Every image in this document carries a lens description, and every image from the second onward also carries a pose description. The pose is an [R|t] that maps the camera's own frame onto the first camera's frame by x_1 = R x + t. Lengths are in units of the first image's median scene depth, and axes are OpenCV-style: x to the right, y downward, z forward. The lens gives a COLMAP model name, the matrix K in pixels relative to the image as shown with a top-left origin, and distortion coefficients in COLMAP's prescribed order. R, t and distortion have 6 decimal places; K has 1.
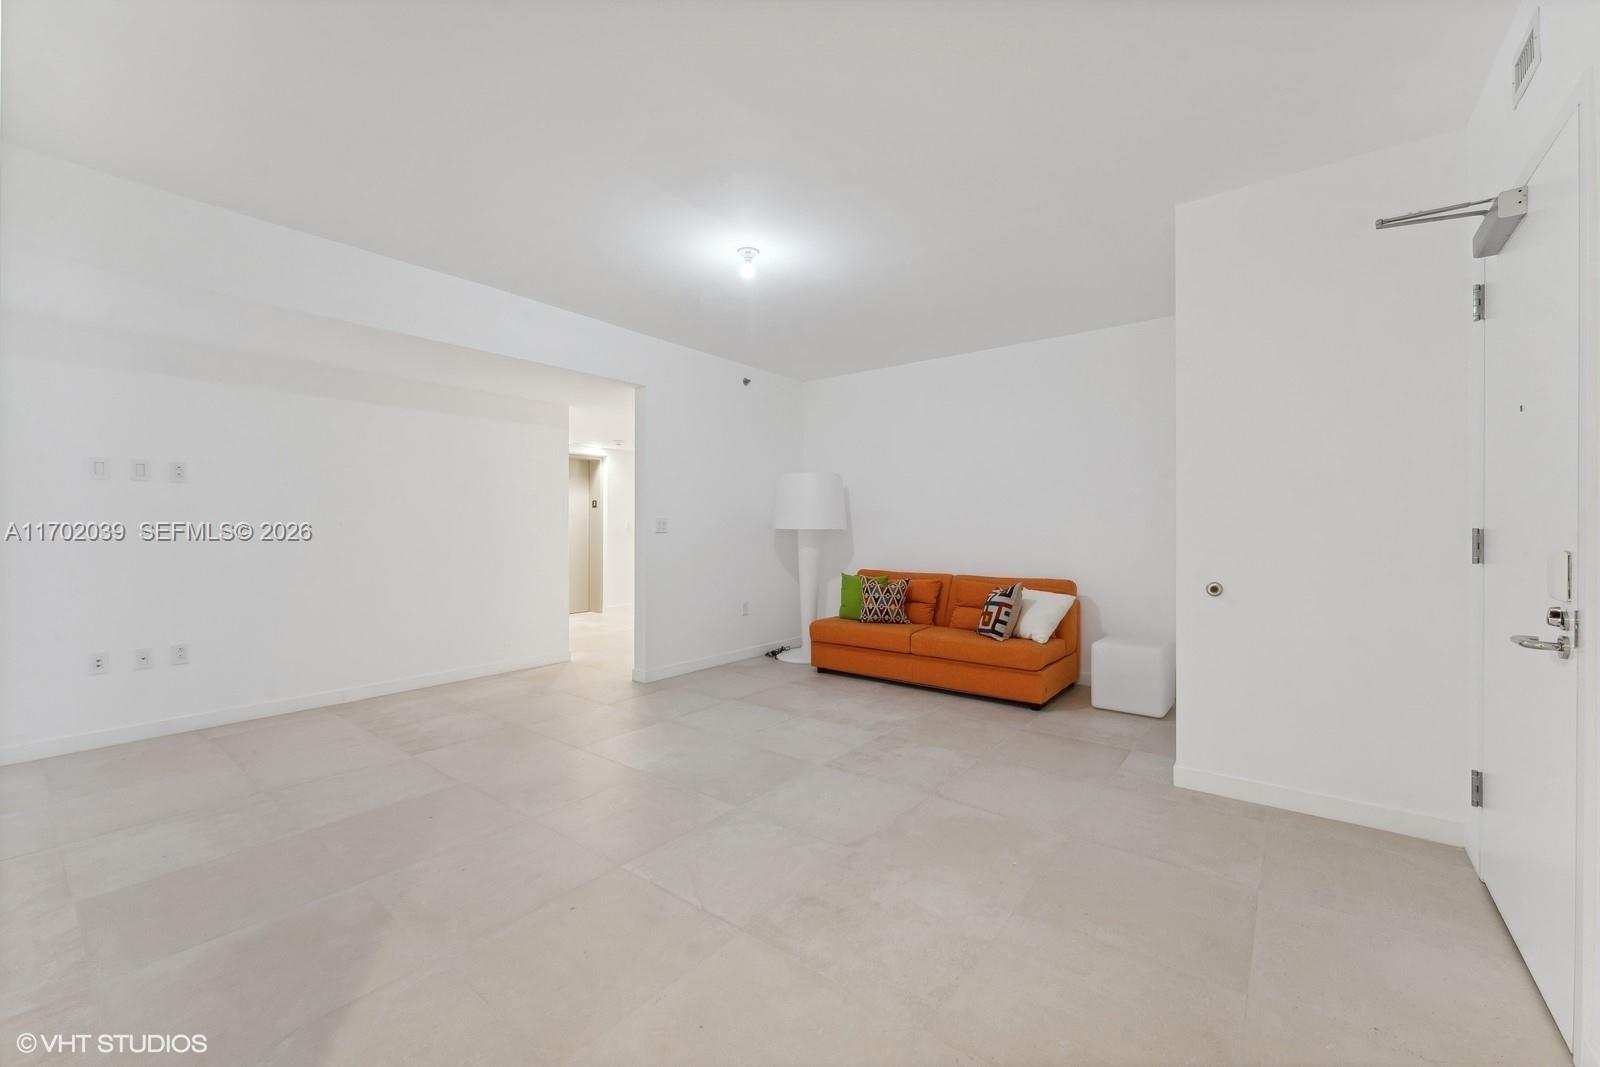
lens RADIAL K [[656.1, 0, 810.7], [0, 656.1, 527.4], [0, 0, 1]] dist [-0.007122, 0.000572]
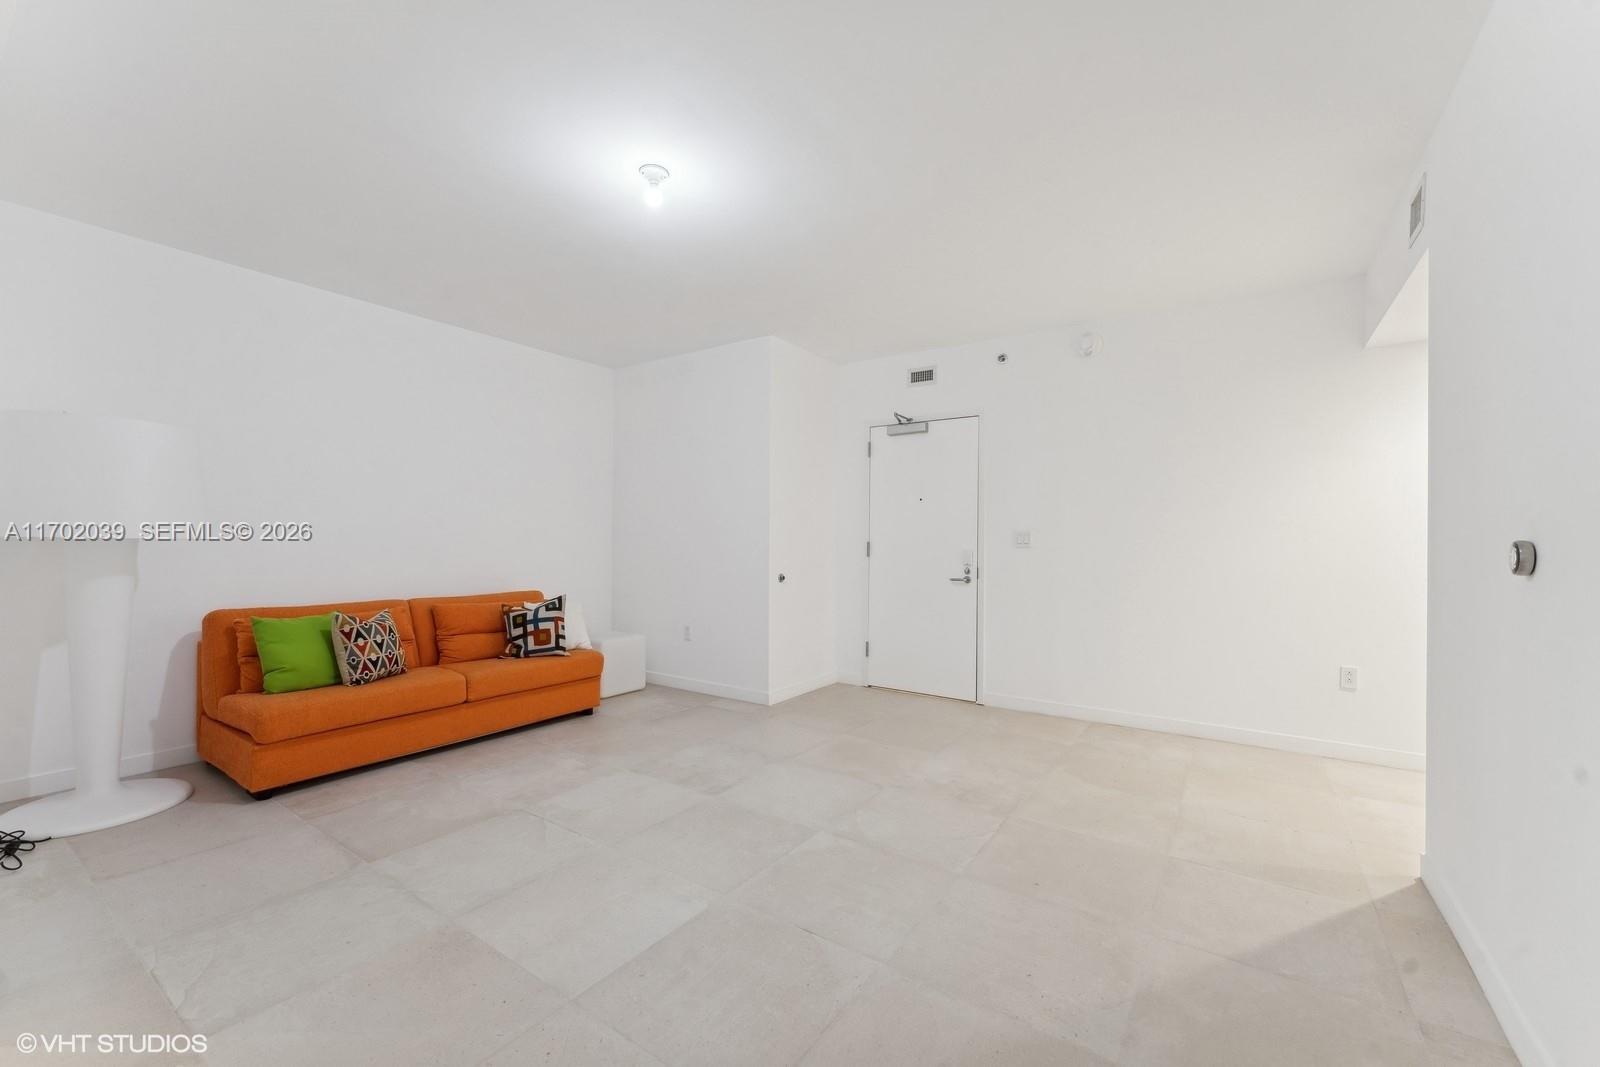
lens RADIAL K [[656.1, 0, 811.8], [0, 656.1, 542.5], [0, 0, 1]] dist [-0.007122, 0.000572]
pose [[-0.086953, -0.004111, 0.996204, -0.697104], [-0.009911, 0.999946, 0.003261, -0.000926], [-0.996163, -0.009590, -0.086989, 0.716049]]
